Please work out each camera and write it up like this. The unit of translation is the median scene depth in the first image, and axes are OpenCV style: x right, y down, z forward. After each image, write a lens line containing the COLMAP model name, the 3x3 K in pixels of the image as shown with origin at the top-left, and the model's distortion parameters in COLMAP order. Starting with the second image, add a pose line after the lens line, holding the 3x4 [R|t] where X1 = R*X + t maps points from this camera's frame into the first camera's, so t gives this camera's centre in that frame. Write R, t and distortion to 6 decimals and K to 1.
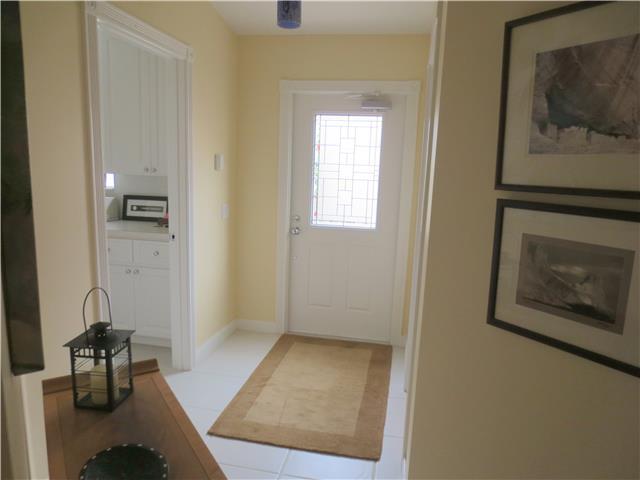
lens RADIAL K [[451.0, 0, 319.7], [0, 451.0, 240.3], [0, 0, 1]] dist [-0.010727, -0.002824]
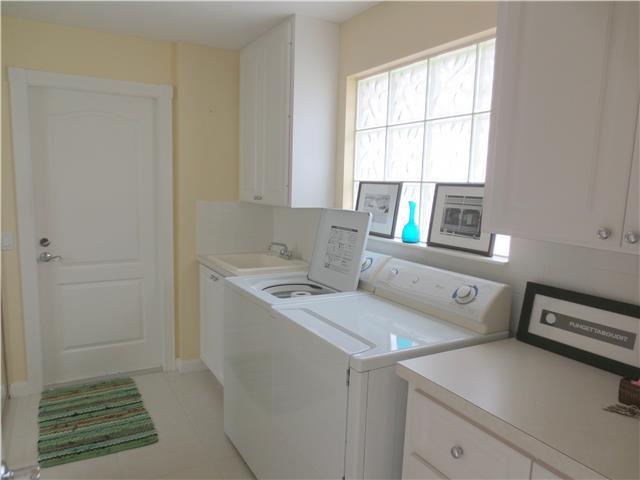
lens RADIAL K [[451.0, 0, 319.2], [0, 451.0, 241.6], [0, 0, 1]] dist [-0.010727, -0.002824]
pose [[0.672813, 0.096912, -0.733438, -0.259119], [-0.148672, 0.988870, -0.005721, -0.107468], [0.724720, 0.112891, 0.679733, 0.559744]]
